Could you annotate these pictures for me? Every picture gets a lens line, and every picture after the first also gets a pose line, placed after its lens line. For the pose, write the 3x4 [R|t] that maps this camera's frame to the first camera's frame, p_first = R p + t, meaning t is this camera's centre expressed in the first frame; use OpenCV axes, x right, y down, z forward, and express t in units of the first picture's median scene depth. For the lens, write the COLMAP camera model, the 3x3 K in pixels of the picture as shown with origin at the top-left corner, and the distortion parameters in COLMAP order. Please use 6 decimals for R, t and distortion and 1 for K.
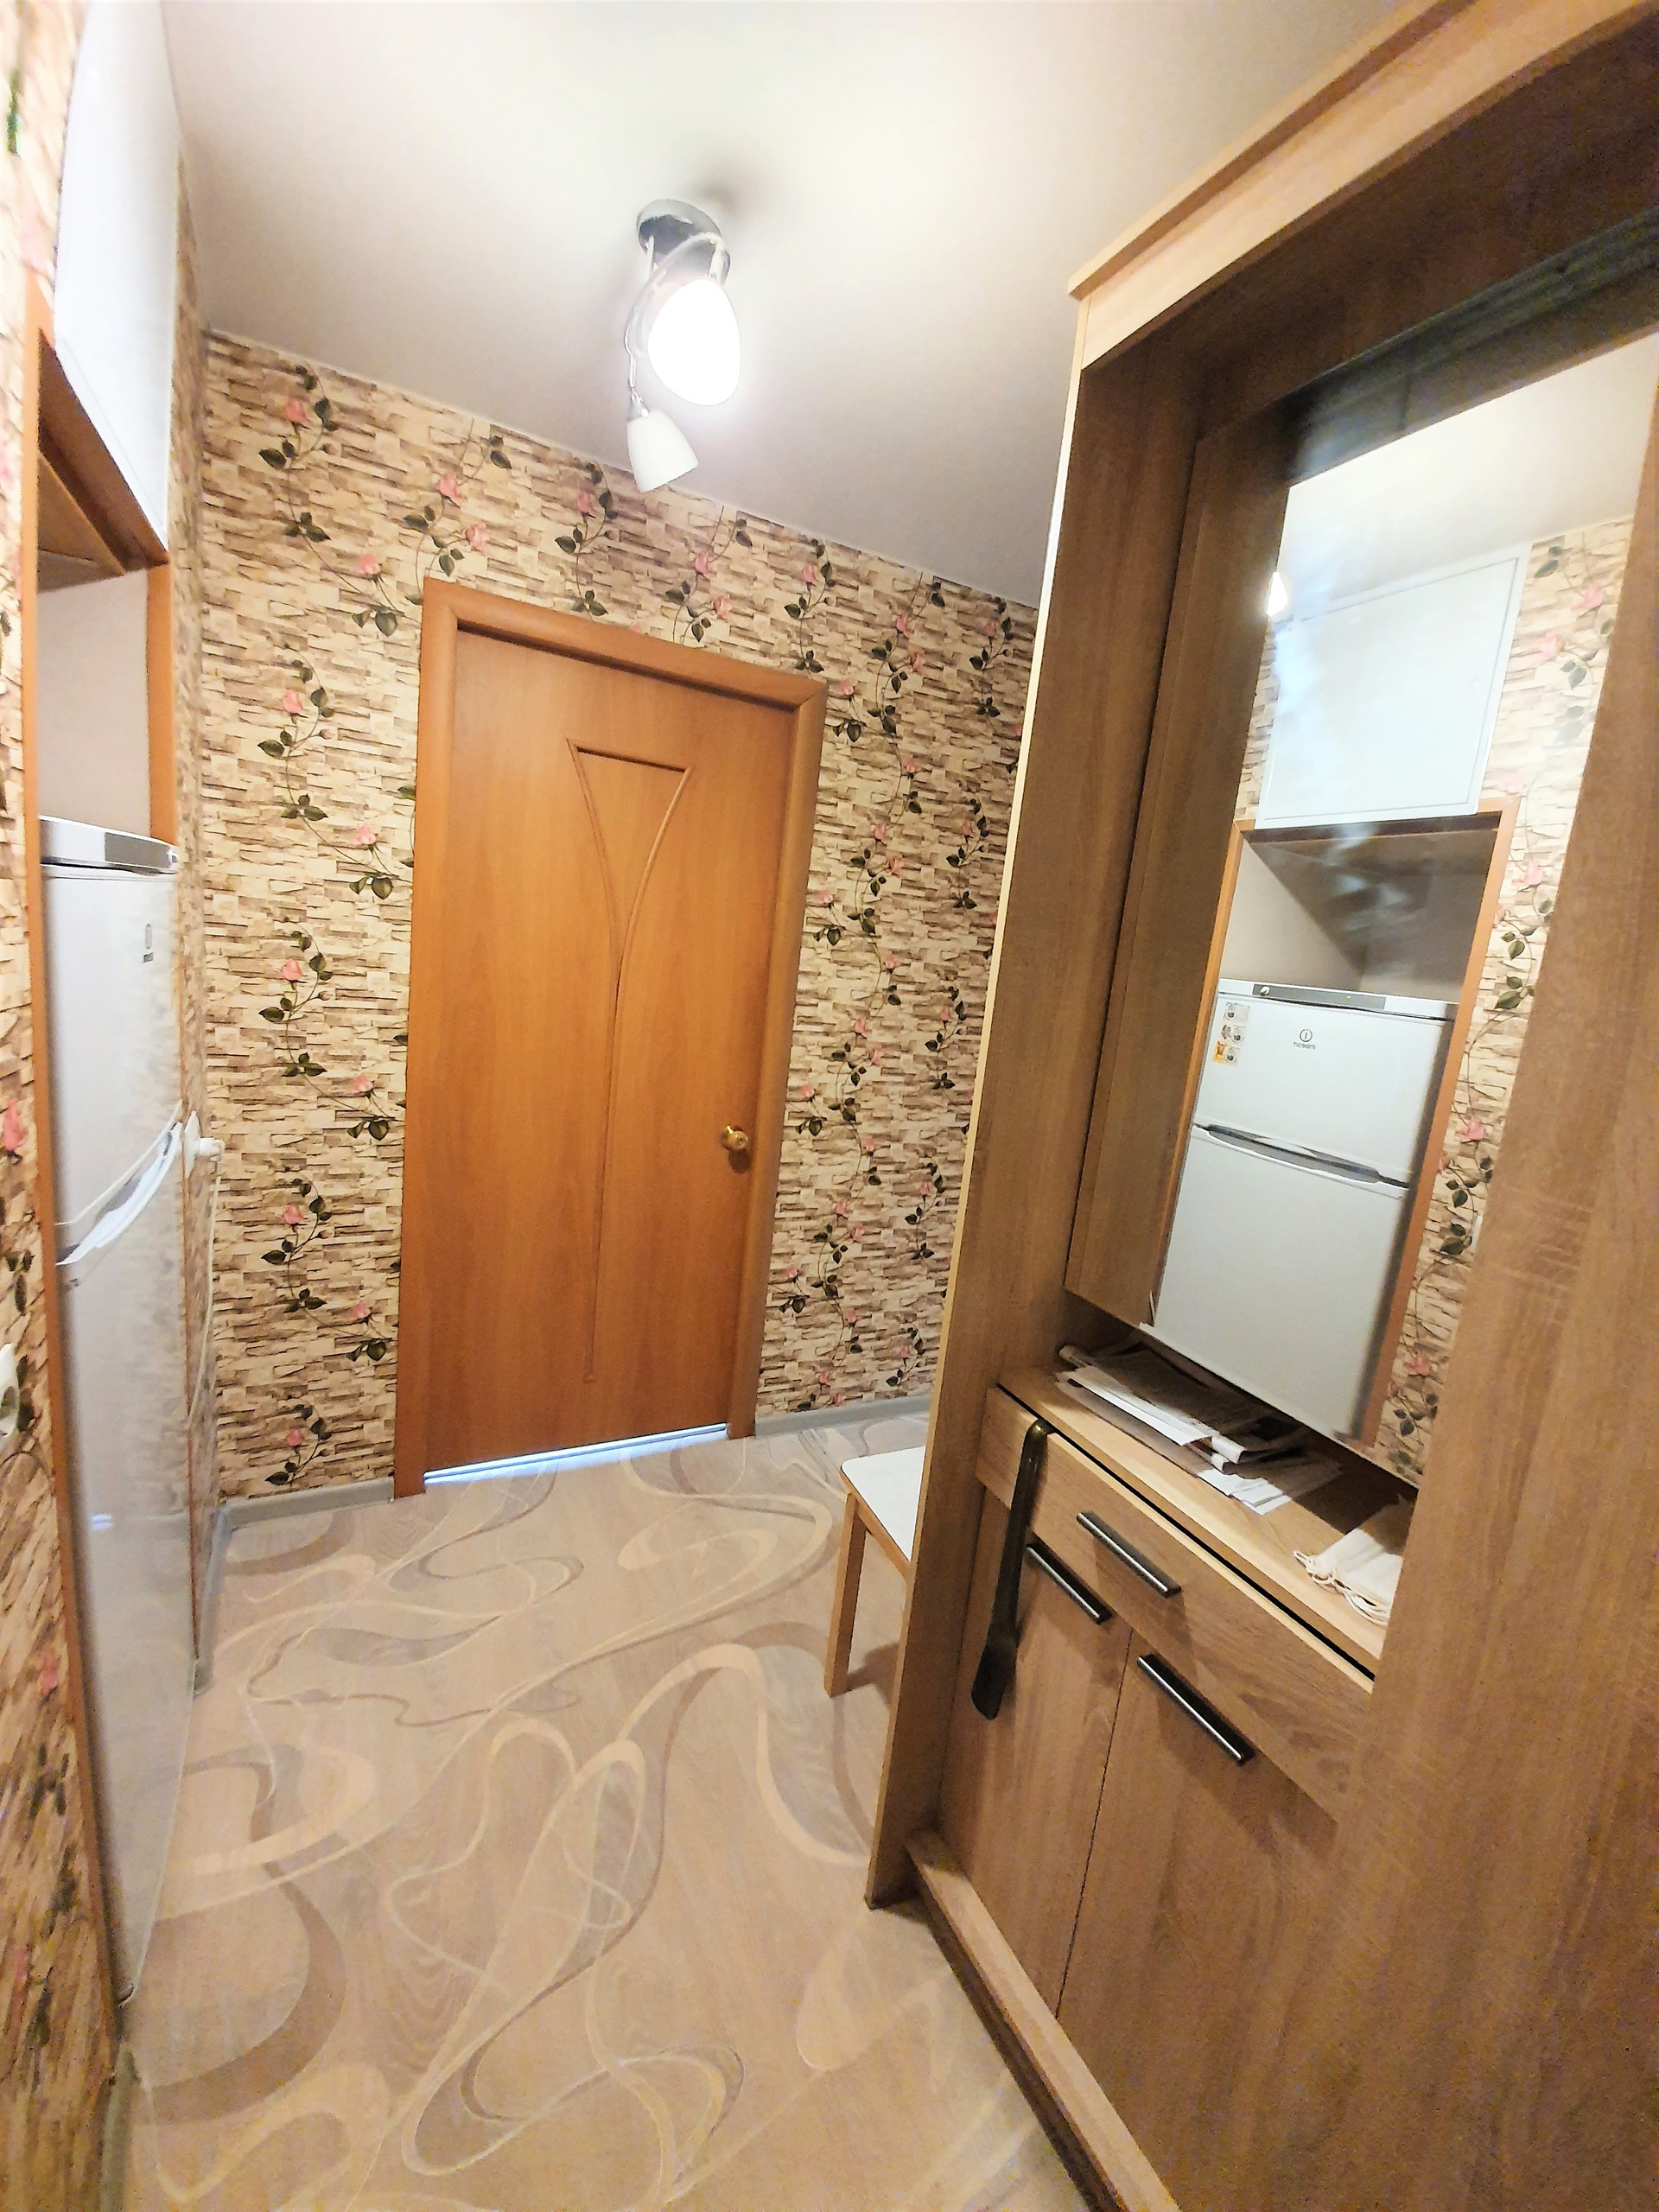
lens RADIAL K [[881.5, 0, 828.9], [0, 881.5, 1105.4], [0, 0, 1]] dist [-0.004646, -0.006510]
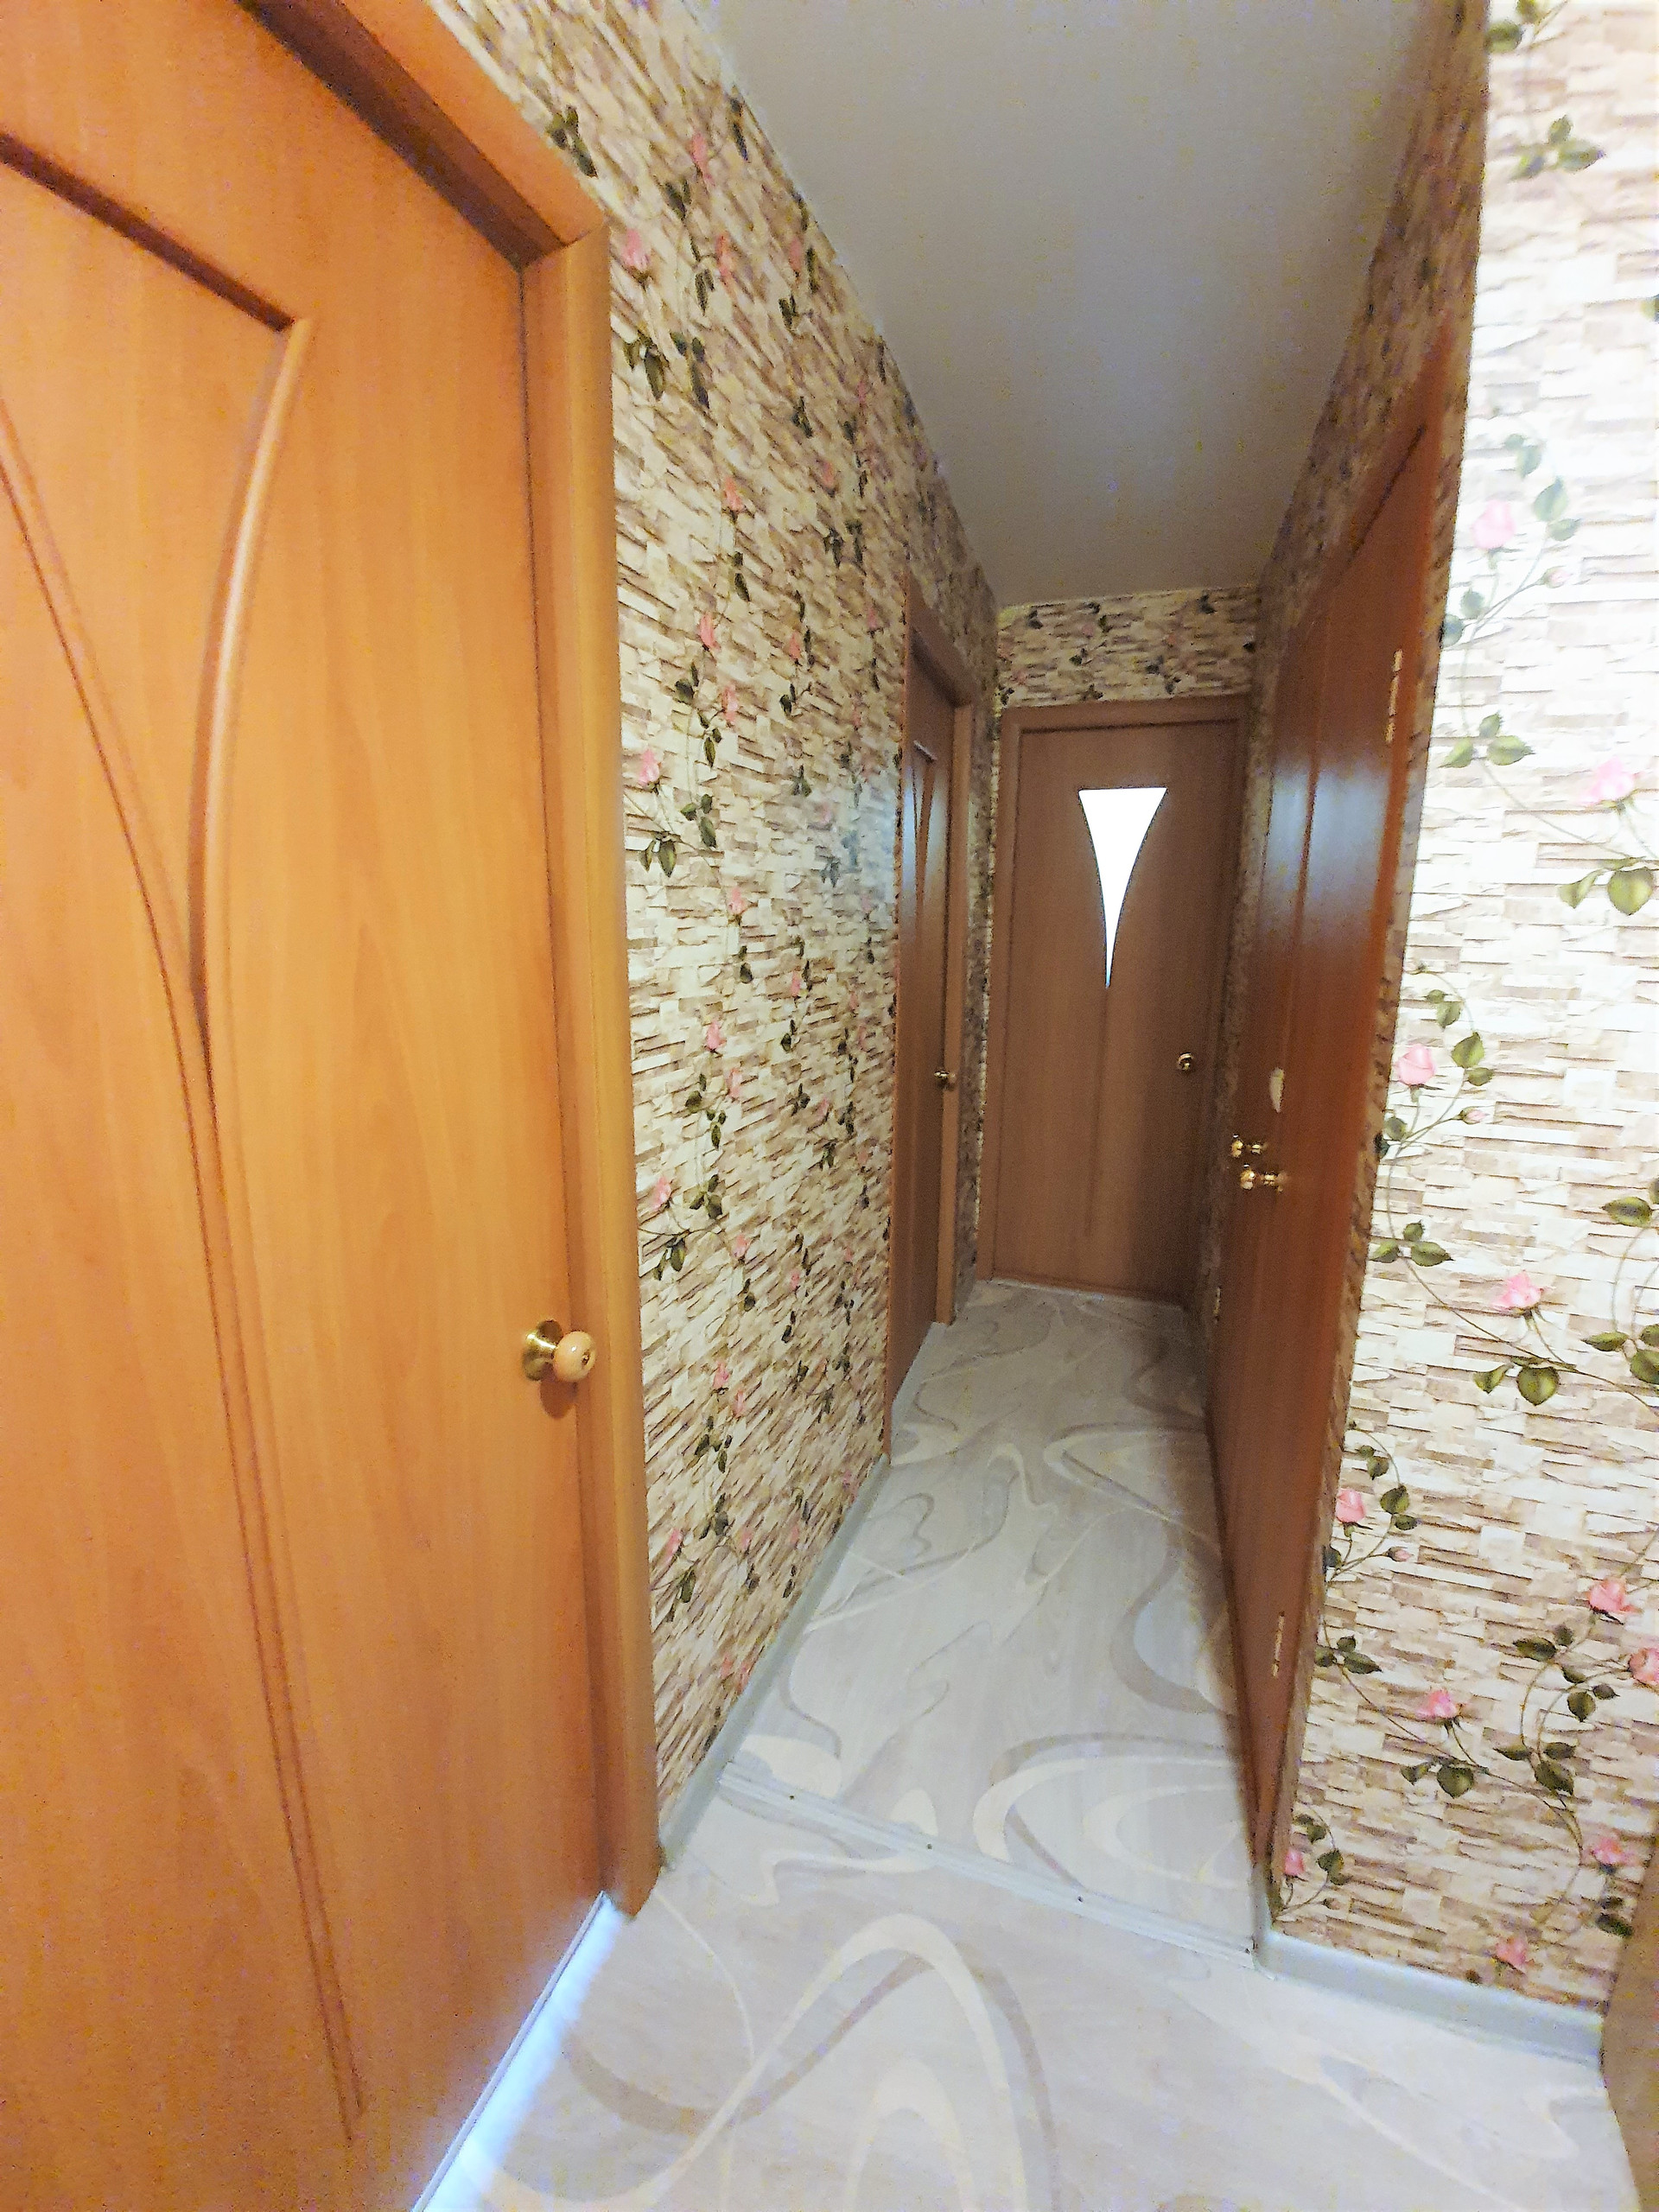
lens RADIAL K [[881.5, 0, 820.3], [0, 881.5, 1099.4], [0, 0, 1]] dist [-0.004646, -0.006510]
pose [[0.735547, -0.231513, 0.636688, -0.256286], [0.180360, 0.972800, 0.145366, -0.119637], [-0.653024, 0.007909, 0.757296, 0.594274]]
